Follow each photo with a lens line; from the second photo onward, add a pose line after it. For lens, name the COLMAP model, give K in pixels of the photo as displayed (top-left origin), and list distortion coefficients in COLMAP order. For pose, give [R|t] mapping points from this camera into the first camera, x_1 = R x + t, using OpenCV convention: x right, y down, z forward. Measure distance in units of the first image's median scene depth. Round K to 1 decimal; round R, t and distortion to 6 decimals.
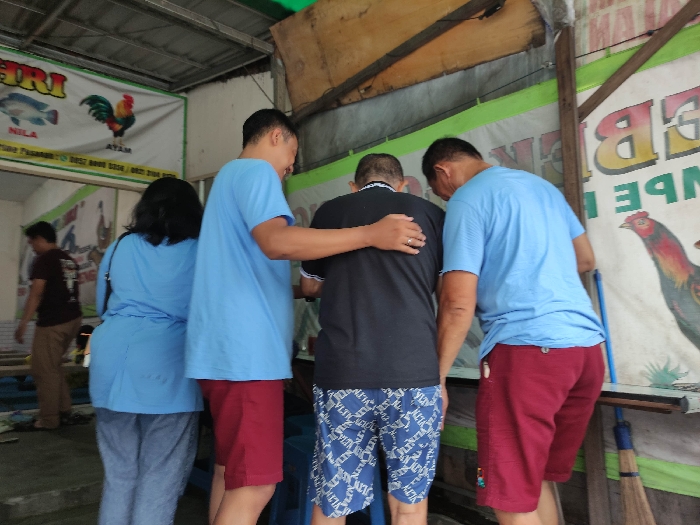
lens RADIAL K [[511.6, 0, 346.9], [0, 511.6, 276.2], [0, 0, 1]] dist [0.043946, -0.002218]
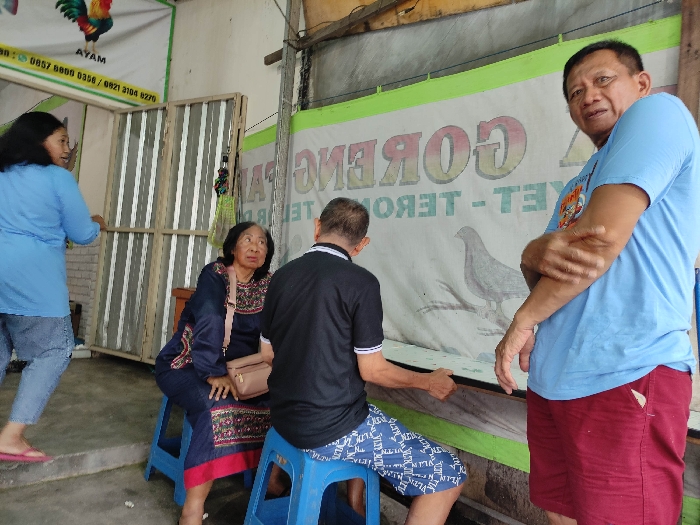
lens RADIAL K [[502.4, 0, 348.8], [0, 502.4, 275.0], [0, 0, 1]] dist [0.024574, 0.005494]
pose [[0.992377, 0.099076, 0.073286, -0.046980], [-0.105398, 0.990518, 0.088120, -0.007333], [-0.063861, -0.095172, 0.993410, 0.111571]]
